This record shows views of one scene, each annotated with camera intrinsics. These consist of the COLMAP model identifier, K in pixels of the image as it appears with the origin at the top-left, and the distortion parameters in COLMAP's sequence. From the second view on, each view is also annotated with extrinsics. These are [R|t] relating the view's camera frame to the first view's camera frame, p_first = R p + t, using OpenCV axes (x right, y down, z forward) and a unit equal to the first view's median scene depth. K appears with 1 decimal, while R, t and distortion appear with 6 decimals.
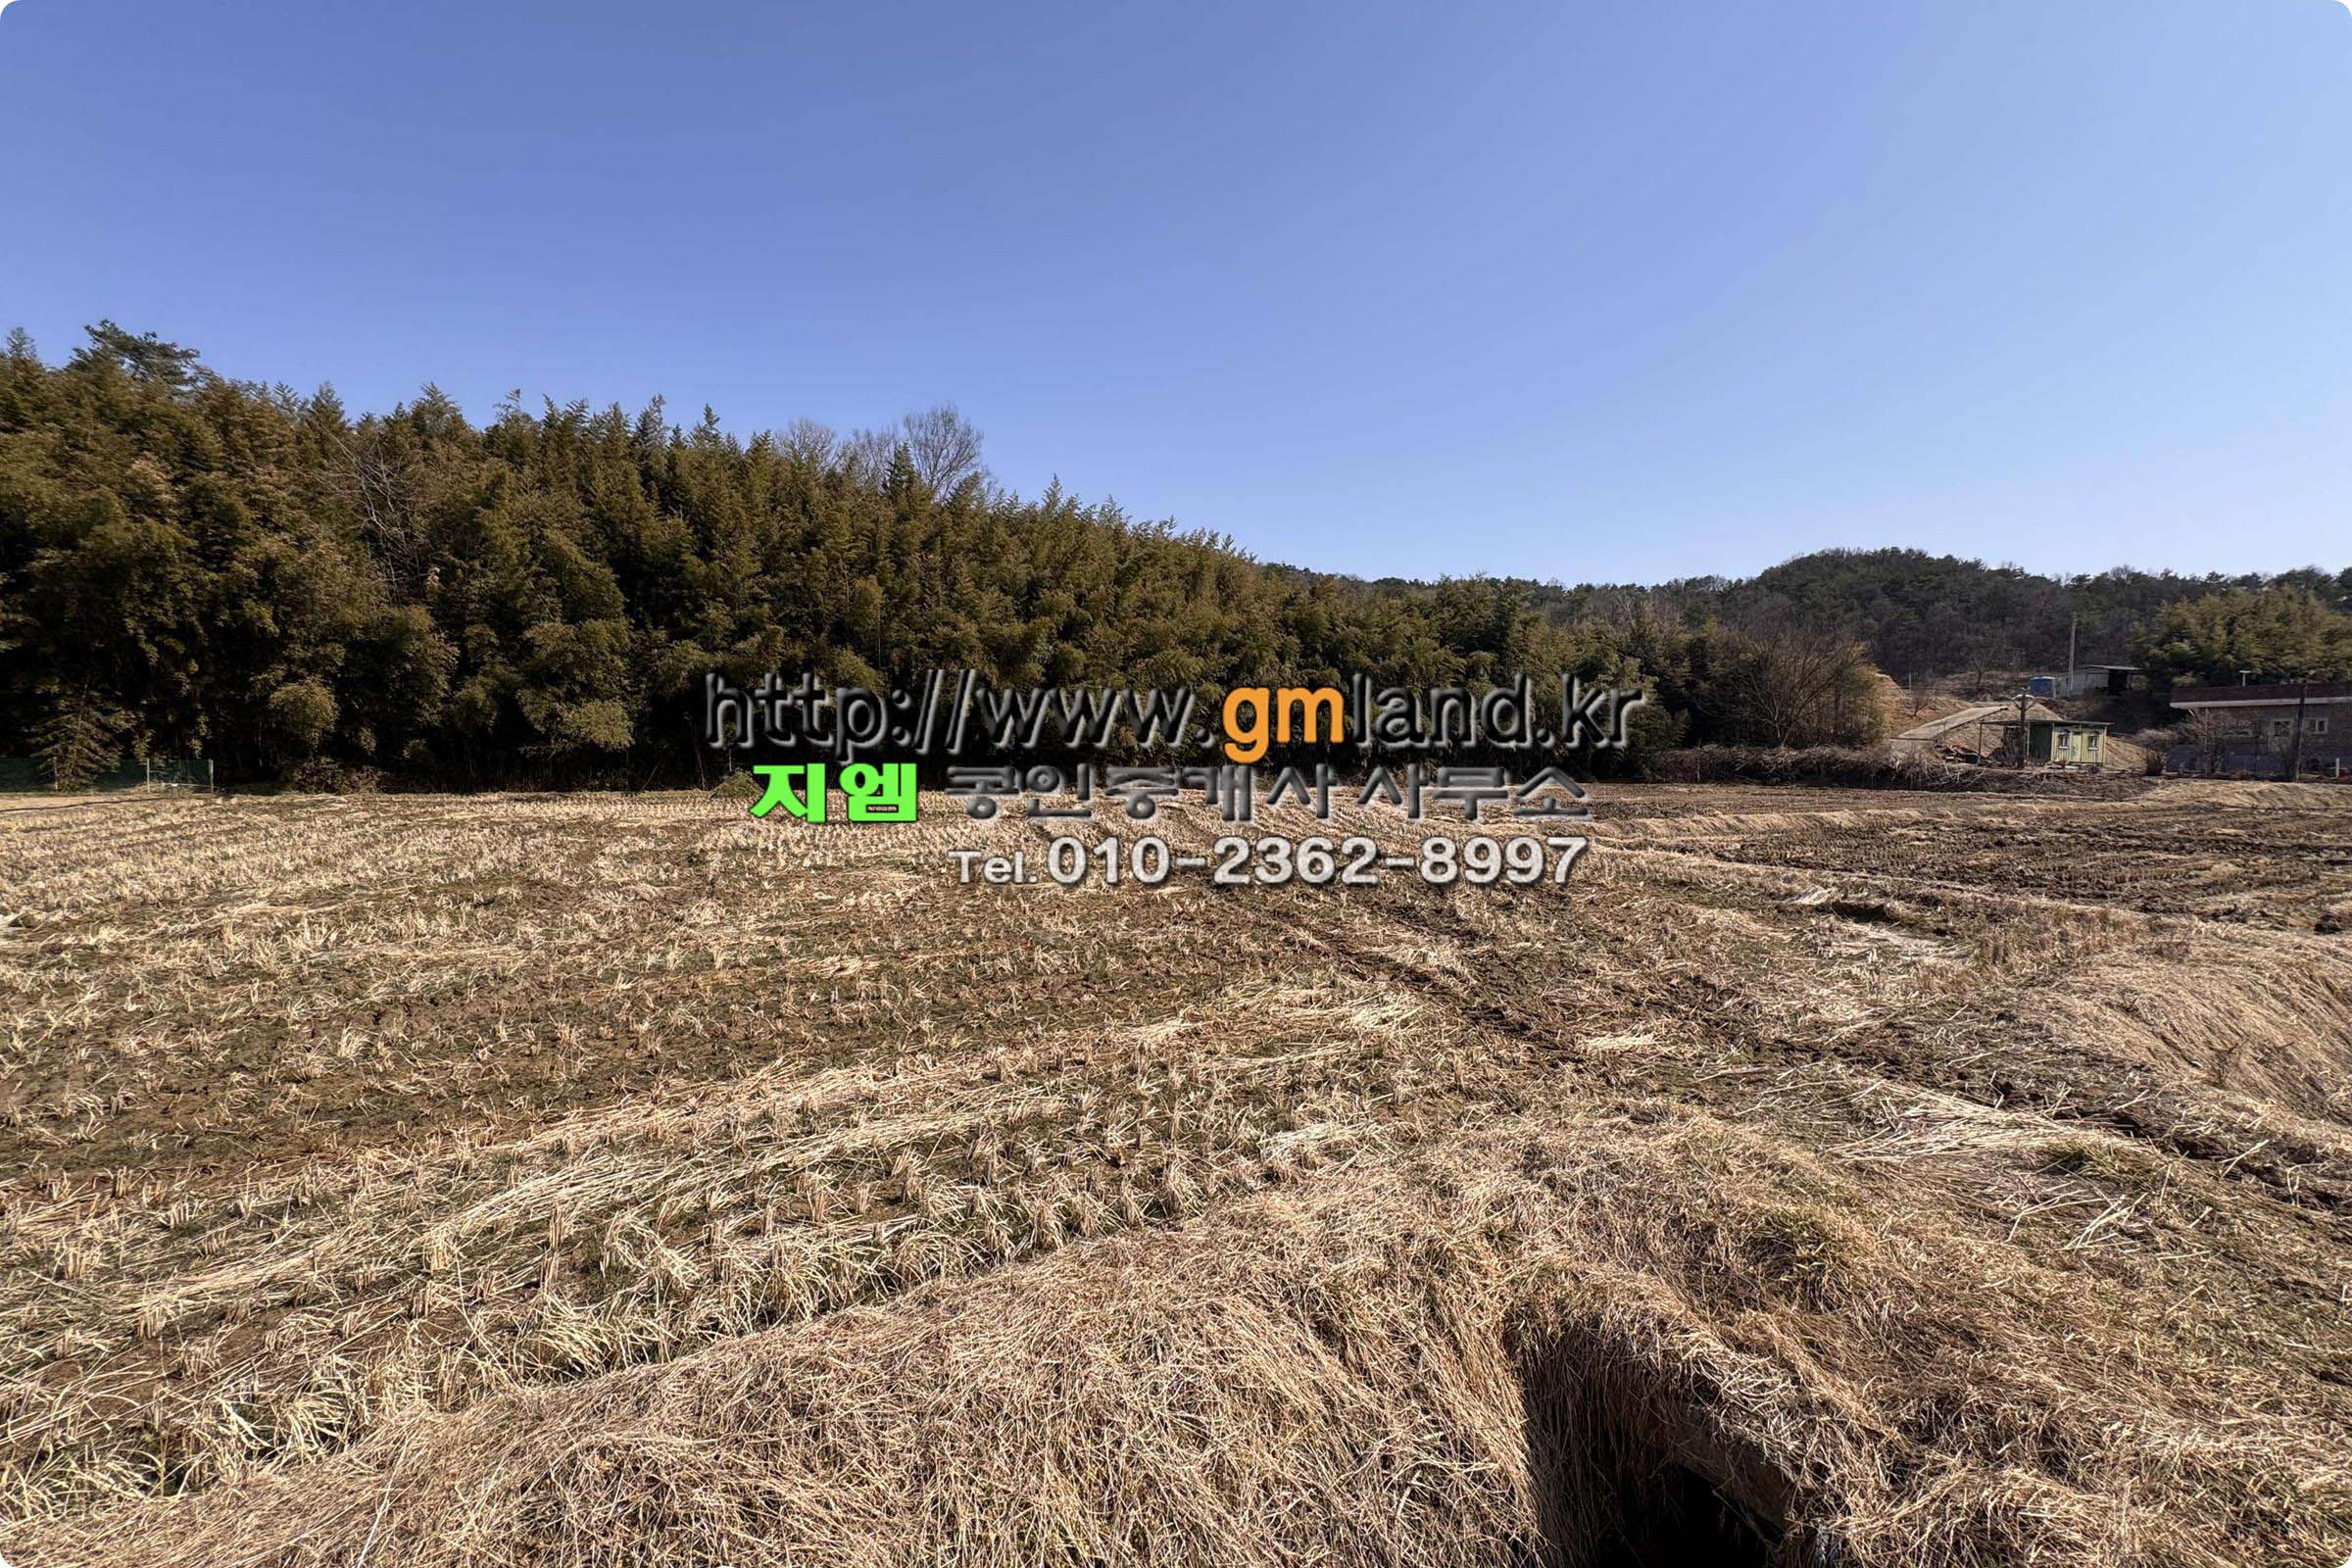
lens RADIAL K [[949.8, 0, 1177.3], [0, 949.8, 759.3], [0, 0, 1]] dist [0.000544, 0.000003]
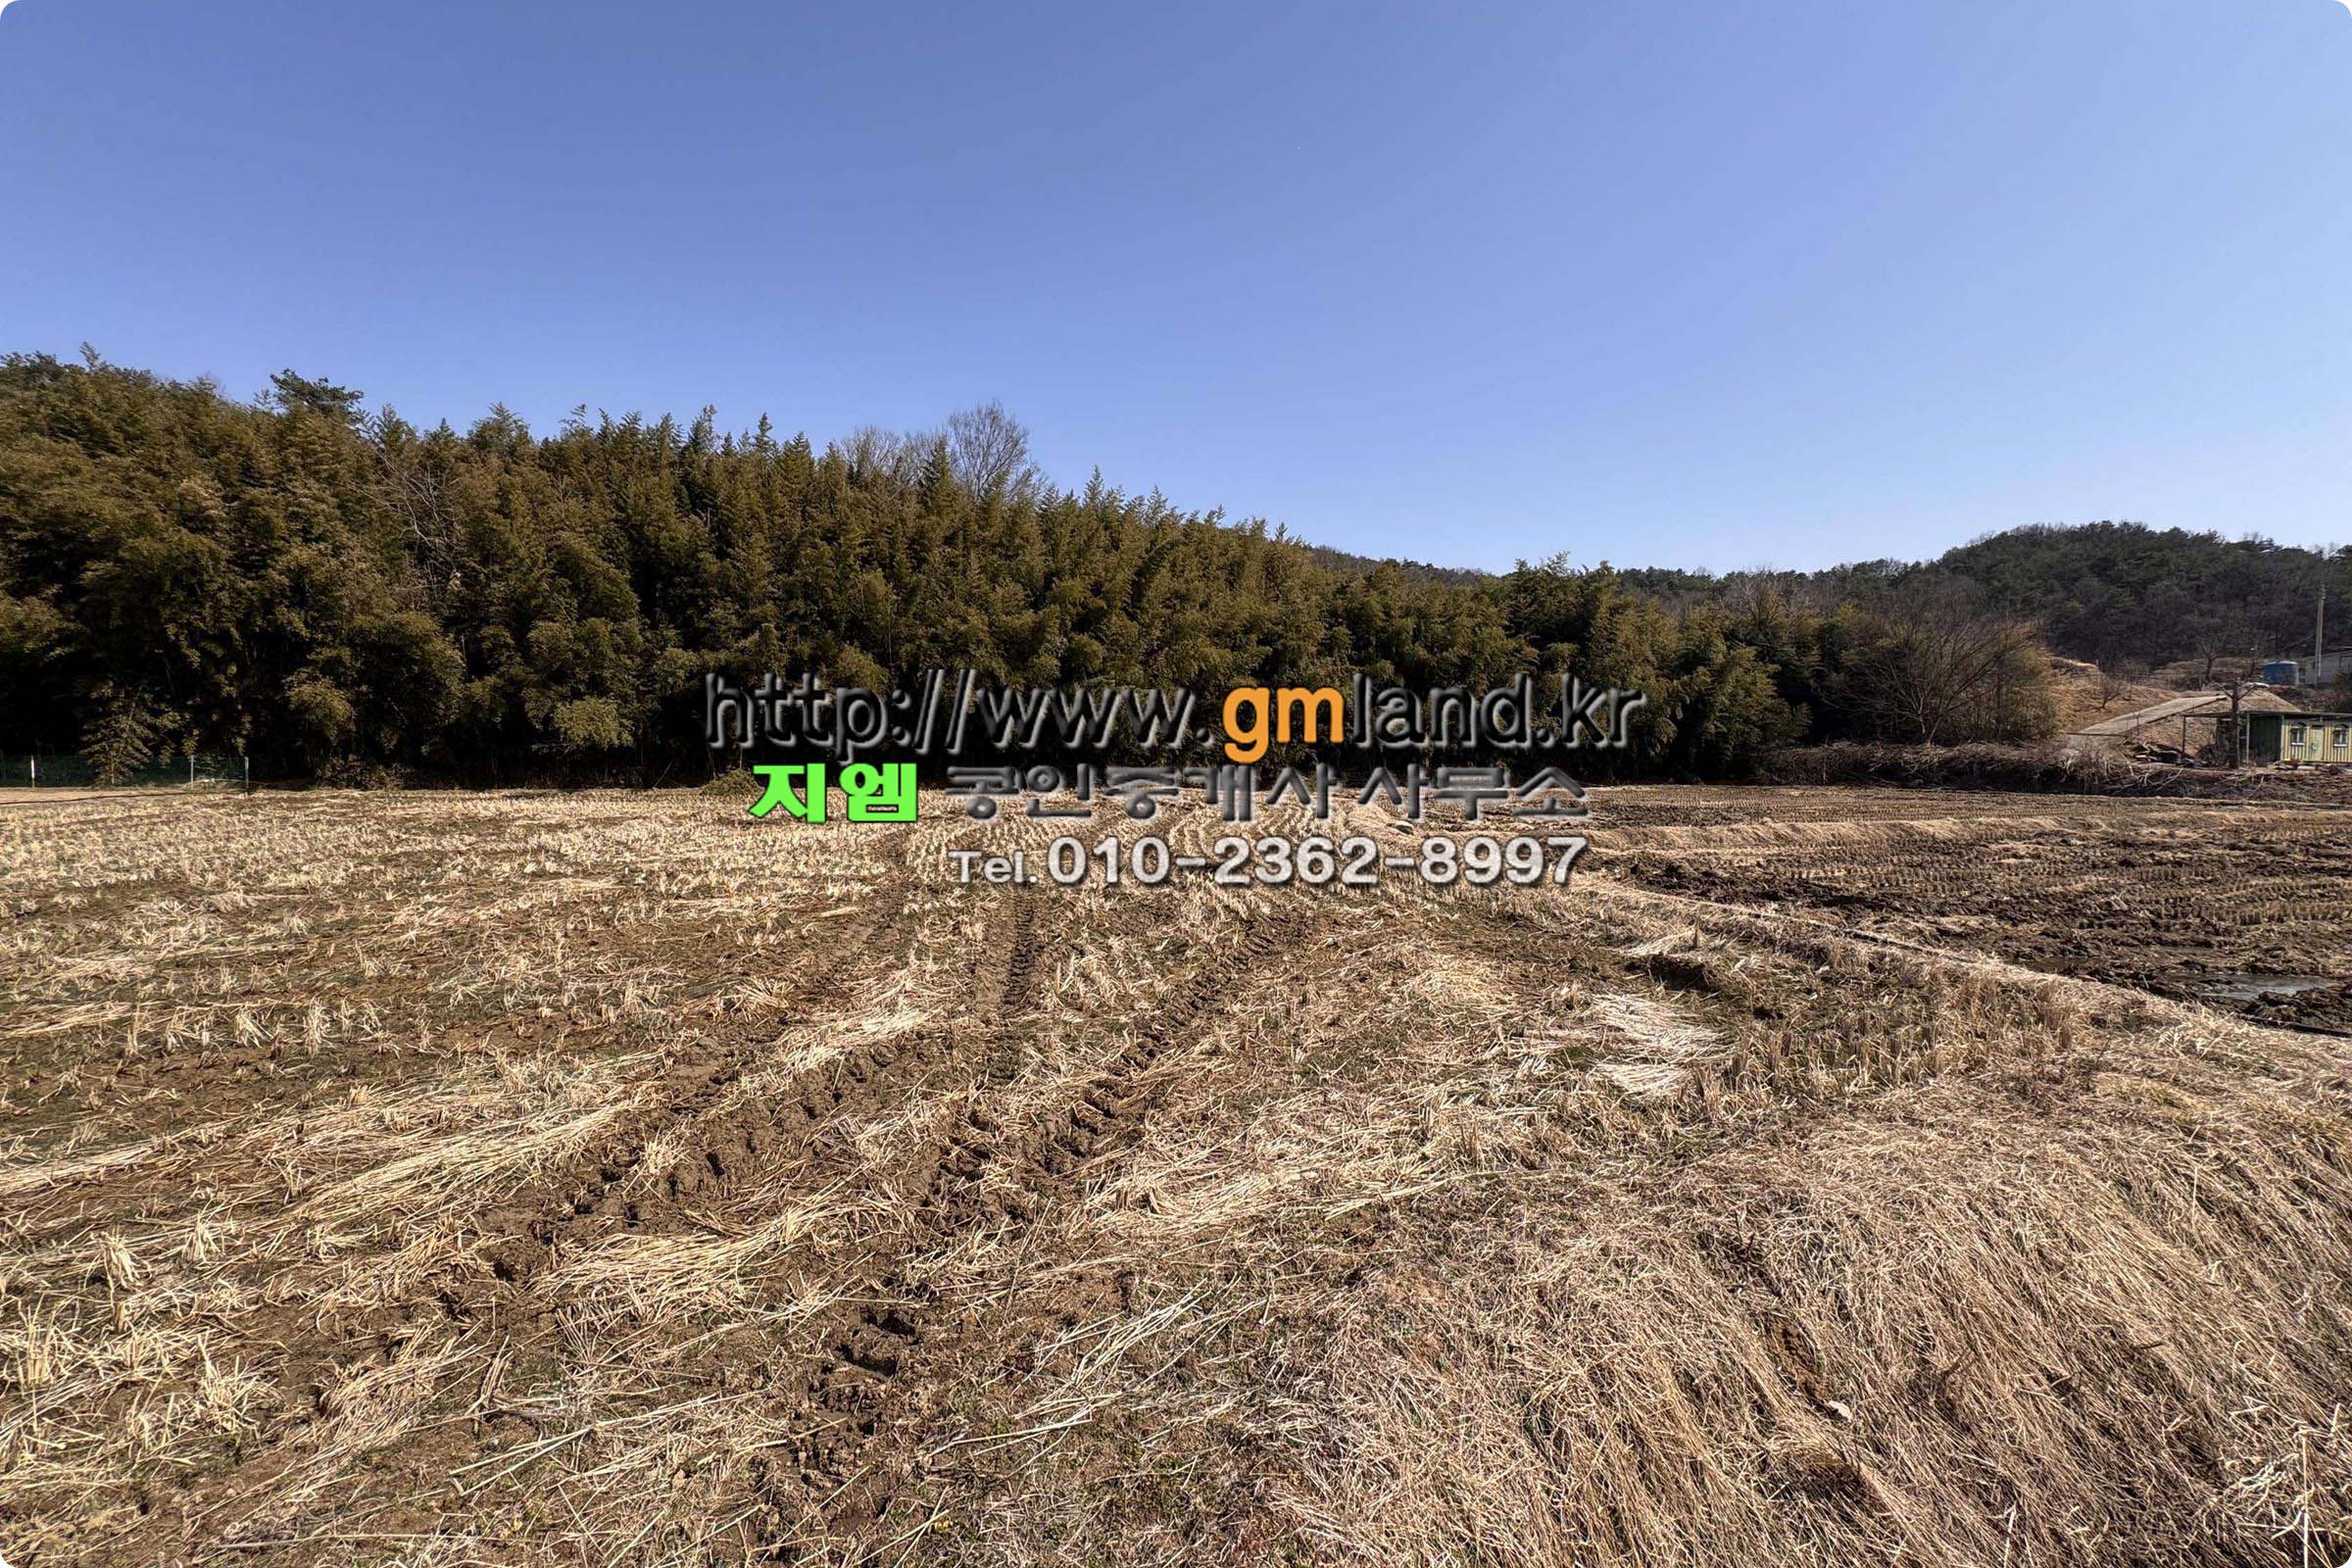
lens RADIAL K [[945.8, 0, 1175.8], [0, 945.8, 738.1], [0, 0, 1]] dist [-0.000267, 0.000114]
pose [[0.990418, -0.002903, -0.138069, 0.105742], [-0.000306, 0.999730, -0.023219, 0.002498], [0.138099, 0.023039, 0.990150, 0.065854]]
